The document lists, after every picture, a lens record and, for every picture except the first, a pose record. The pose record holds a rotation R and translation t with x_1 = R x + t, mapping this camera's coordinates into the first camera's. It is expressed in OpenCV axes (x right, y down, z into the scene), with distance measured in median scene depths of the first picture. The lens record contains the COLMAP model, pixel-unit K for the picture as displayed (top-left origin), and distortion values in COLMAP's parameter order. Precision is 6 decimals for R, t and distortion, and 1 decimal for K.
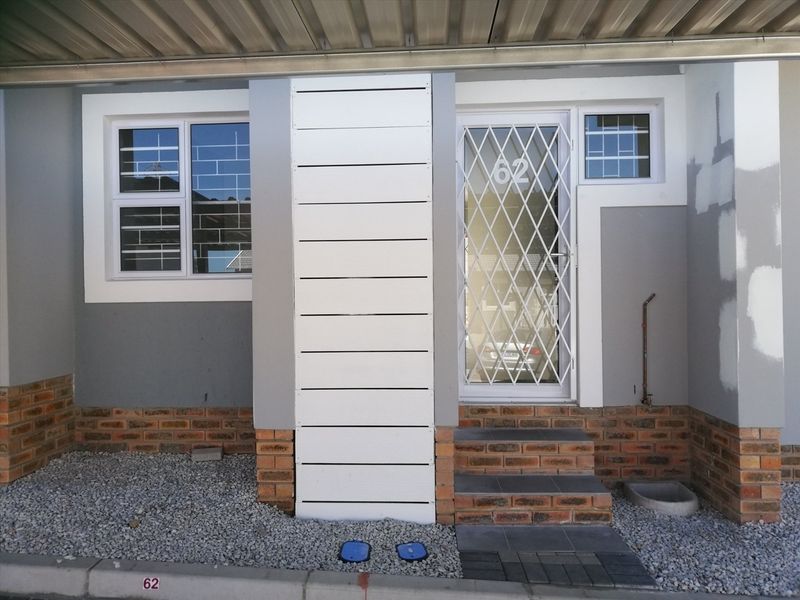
lens RADIAL K [[613.5, 0, 396.3], [0, 613.5, 296.0], [0, 0, 1]] dist [-0.009487, -0.004288]
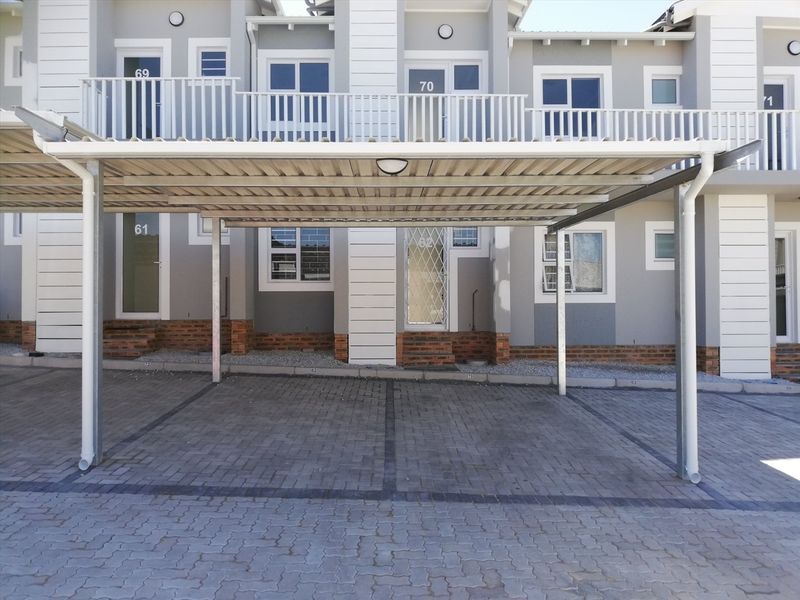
lens RADIAL K [[613.5, 0, 398.4], [0, 613.5, 296.8], [0, 0, 1]] dist [-0.009487, -0.004288]
pose [[0.996841, 0.010486, 0.078723, -0.140486], [-0.009211, 0.999821, -0.016544, 0.075644], [-0.078882, 0.015767, 0.996759, -1.693960]]
